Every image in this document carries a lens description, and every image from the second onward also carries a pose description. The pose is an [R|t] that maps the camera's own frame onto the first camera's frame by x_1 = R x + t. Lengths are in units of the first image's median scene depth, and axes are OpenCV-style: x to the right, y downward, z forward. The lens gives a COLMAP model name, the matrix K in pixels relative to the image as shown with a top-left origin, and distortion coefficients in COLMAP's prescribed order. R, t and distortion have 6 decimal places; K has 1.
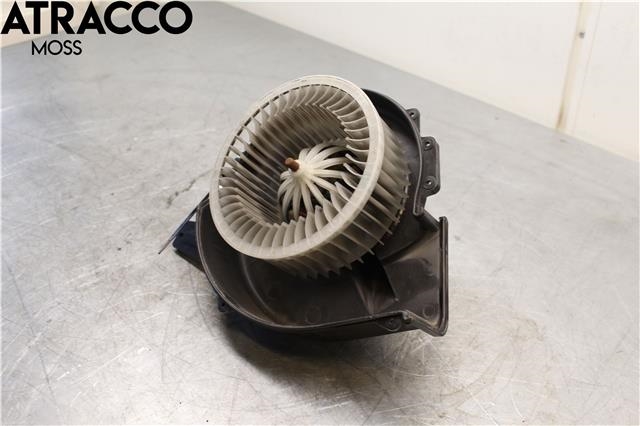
lens RADIAL K [[699.8, 0, 322.4], [0, 699.8, 212.8], [0, 0, 1]] dist [-0.055444, 0.000000]
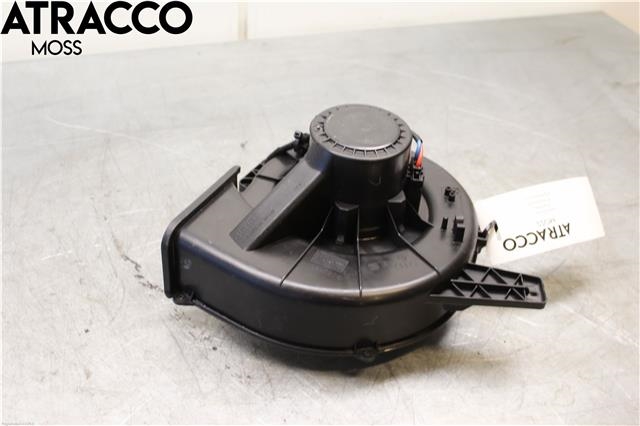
lens RADIAL K [[746.6, 0, 324.1], [0, 746.6, 210.1], [0, 0, 1]] dist [-0.062083, 0.000000]
pose [[0.397491, -0.537849, 0.743451, -0.868637], [0.460344, 0.817757, 0.345480, -0.345847], [-0.793779, 0.204918, 0.572647, 0.413735]]
